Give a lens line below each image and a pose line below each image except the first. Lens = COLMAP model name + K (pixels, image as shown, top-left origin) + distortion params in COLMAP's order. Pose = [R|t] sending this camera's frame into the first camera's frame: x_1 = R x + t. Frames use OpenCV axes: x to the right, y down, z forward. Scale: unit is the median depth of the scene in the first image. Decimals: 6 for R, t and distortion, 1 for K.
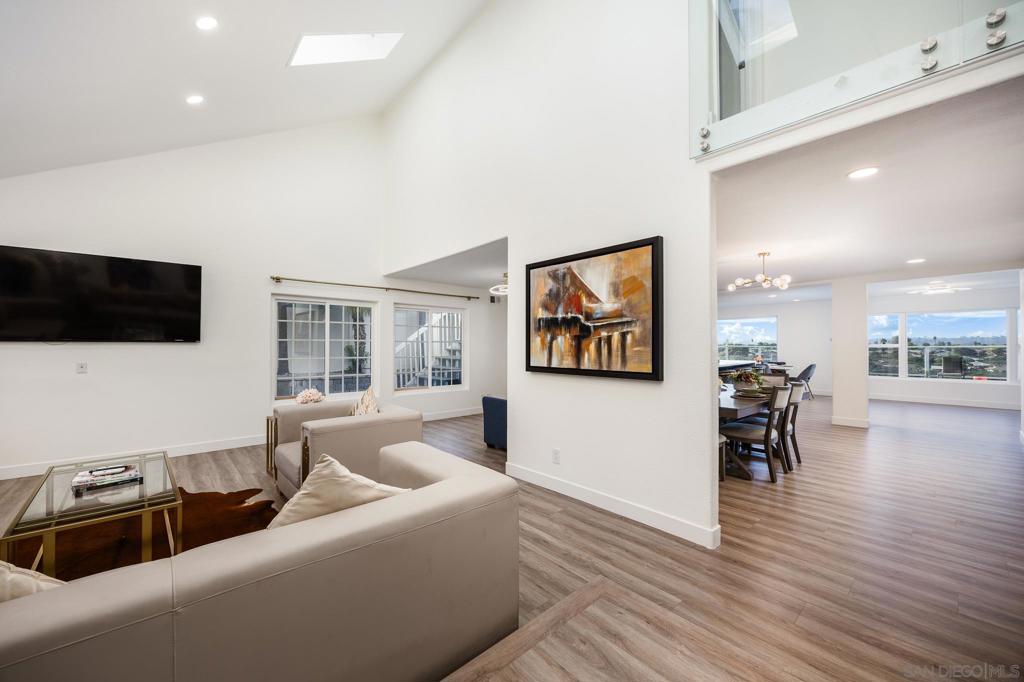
lens RADIAL K [[394.6, 0, 511.6], [0, 394.6, 343.8], [0, 0, 1]] dist [-0.001720, 0.000223]
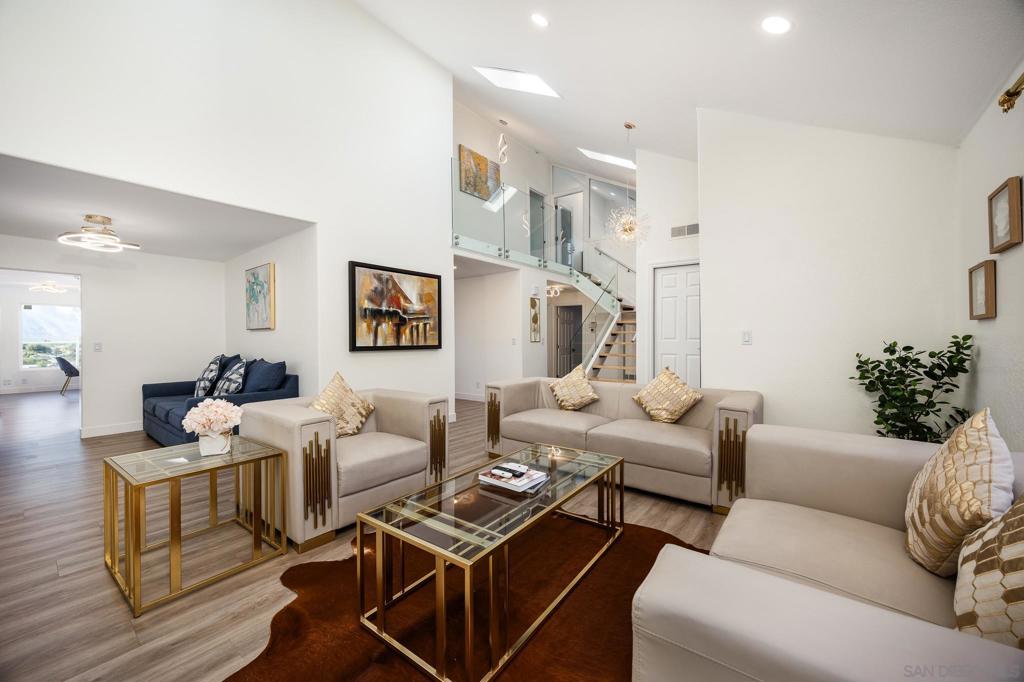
lens RADIAL K [[394.6, 0, 512.4], [0, 394.6, 337.9], [0, 0, 1]] dist [-0.001720, 0.000223]
pose [[-0.193794, 0.005335, 0.981028, -1.361747], [0.005377, 0.999976, -0.004376, 0.041573], [-0.981028, 0.004427, -0.193818, 0.856179]]
